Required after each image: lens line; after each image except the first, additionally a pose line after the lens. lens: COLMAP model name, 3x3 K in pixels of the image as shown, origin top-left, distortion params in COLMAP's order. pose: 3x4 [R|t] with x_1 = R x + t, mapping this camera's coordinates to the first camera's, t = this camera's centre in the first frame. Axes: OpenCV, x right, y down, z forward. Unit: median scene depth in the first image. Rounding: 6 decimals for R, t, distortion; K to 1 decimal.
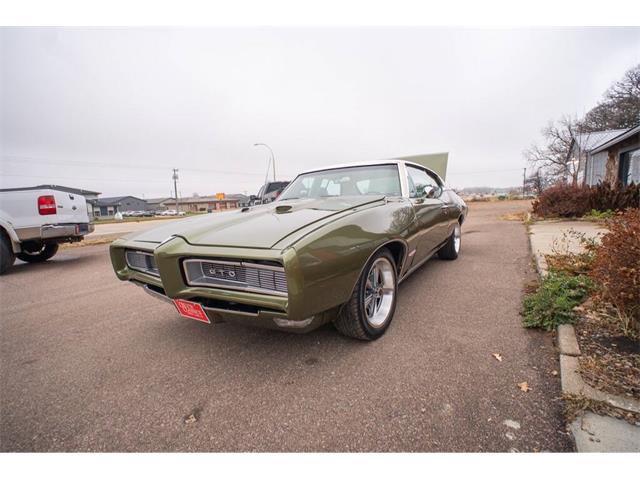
lens RADIAL K [[313.1, 0, 319.9], [0, 313.1, 239.9], [0, 0, 1]] dist [-0.066389, 0.026198]
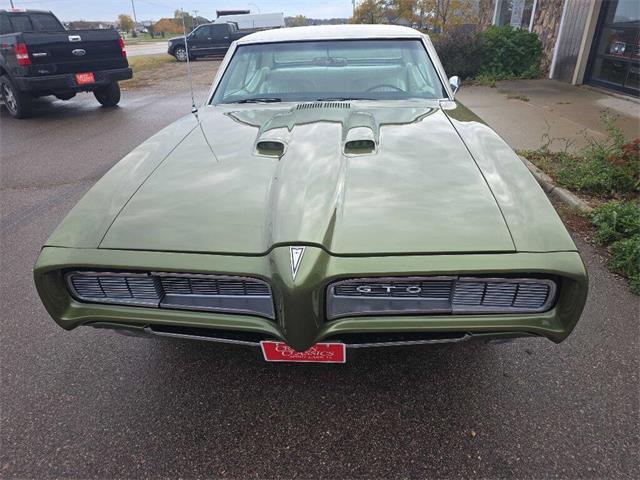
lens RADIAL K [[426.7, 0, 319.7], [0, 426.7, 249.2], [0, 0, 1]] dist [0.008427, -0.009921]
pose [[0.871578, -0.207503, 0.444178, -0.598659], [0.052527, 0.940321, 0.336212, -0.193411], [-0.487435, -0.269703, 0.830462, 0.305419]]
